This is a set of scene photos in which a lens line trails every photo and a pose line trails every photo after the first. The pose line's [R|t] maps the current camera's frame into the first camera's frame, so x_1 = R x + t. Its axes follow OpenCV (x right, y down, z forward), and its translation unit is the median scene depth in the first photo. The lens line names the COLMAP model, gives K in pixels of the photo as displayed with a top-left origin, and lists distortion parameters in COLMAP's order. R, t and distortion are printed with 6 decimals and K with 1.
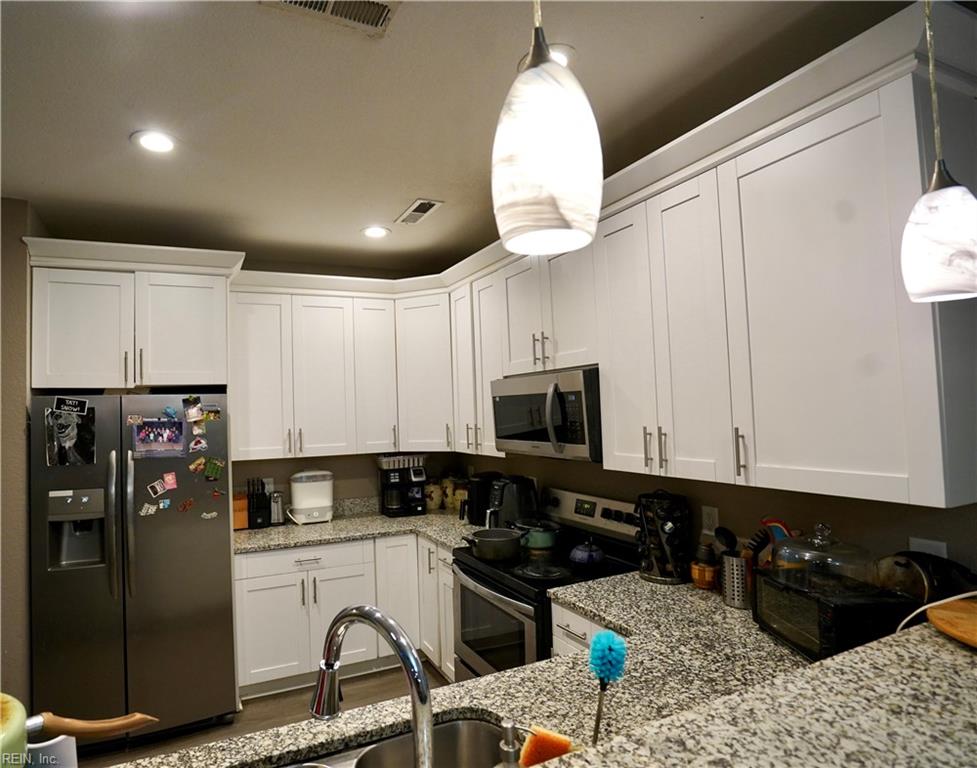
lens RADIAL K [[567.8, 0, 488.6], [0, 567.8, 383.3], [0, 0, 1]] dist [-0.065048, 0.000425]
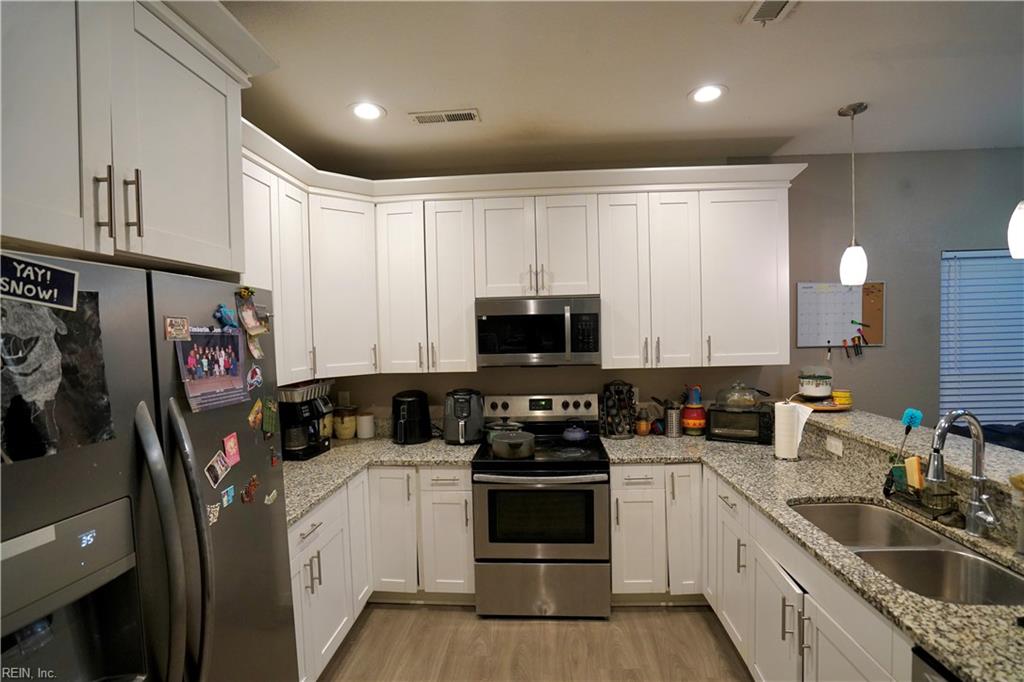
lens RADIAL K [[466.6, 0, 511.3], [0, 466.6, 342.5], [0, 0, 1]] dist [-0.040083, 0.000423]
pose [[0.468191, -0.003555, 0.883620, -0.828665], [-0.029067, 0.999389, 0.019422, 0.061168], [-0.883149, -0.034777, 0.467802, 0.576500]]
